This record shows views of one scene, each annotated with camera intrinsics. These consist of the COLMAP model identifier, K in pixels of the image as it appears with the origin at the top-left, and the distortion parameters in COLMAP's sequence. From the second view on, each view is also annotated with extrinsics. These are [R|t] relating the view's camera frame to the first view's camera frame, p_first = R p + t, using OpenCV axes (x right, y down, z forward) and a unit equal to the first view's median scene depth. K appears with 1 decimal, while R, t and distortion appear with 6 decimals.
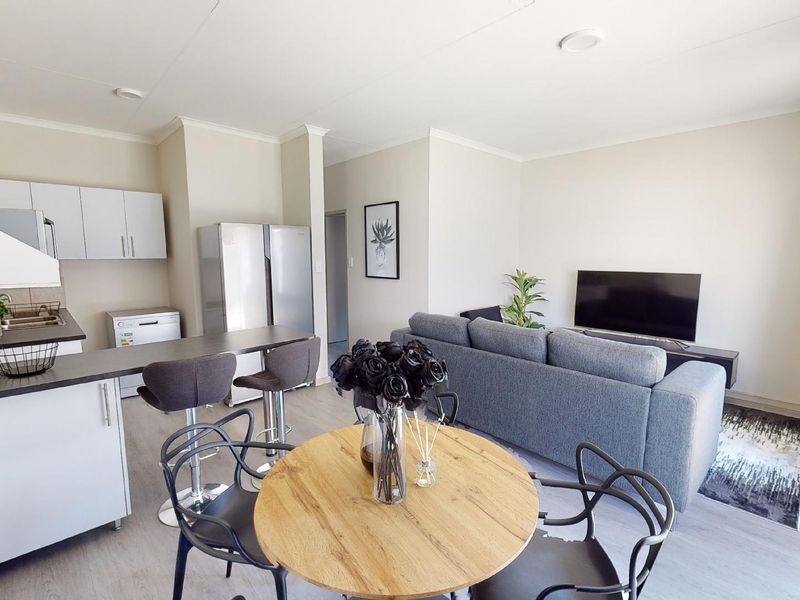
lens RADIAL K [[390.3, 0, 399.5], [0, 390.3, 302.4], [0, 0, 1]] dist [0.000415, 0.003788]
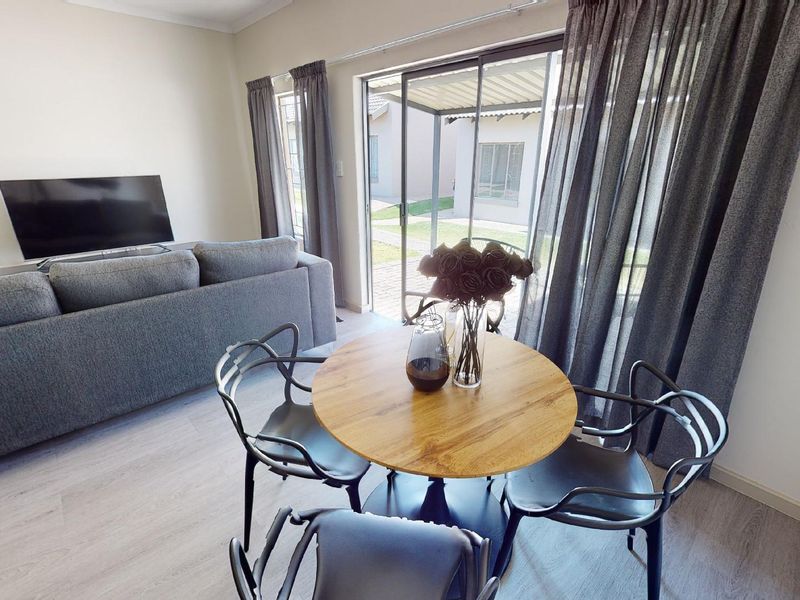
lens RADIAL K [[390.3, 0, 399.0], [0, 390.3, 295.9], [0, 0, 1]] dist [0.000415, 0.003788]
pose [[0.023426, -0.344291, 0.938571, -0.243335], [0.129815, 0.931928, 0.338613, -0.033924], [-0.991261, 0.113908, 0.066525, 0.265643]]
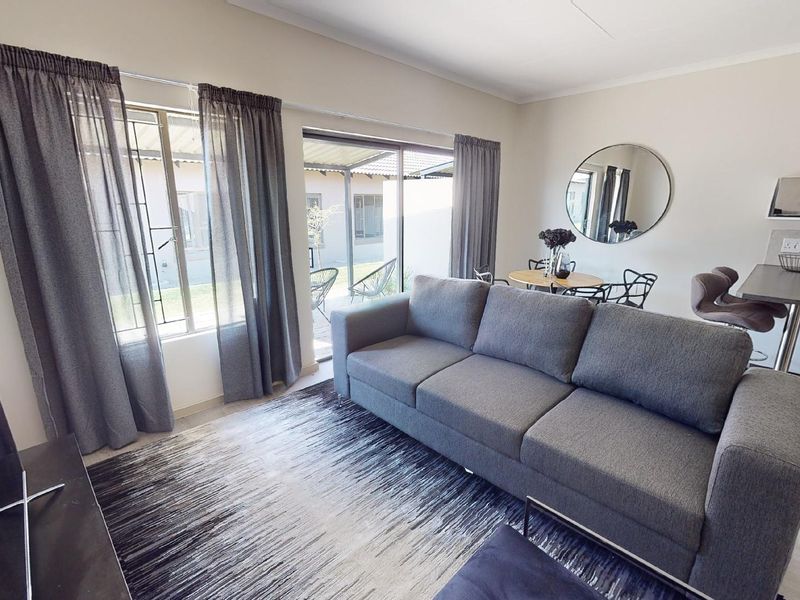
lens RADIAL K [[390.3, 0, 399.7], [0, 390.3, 303.0], [0, 0, 1]] dist [0.000415, 0.003788]
pose [[-0.999743, 0.006932, -0.021580, 0.361405], [-0.001679, 0.926809, 0.375529, -0.138885], [0.022604, 0.375469, -0.926559, 1.078366]]
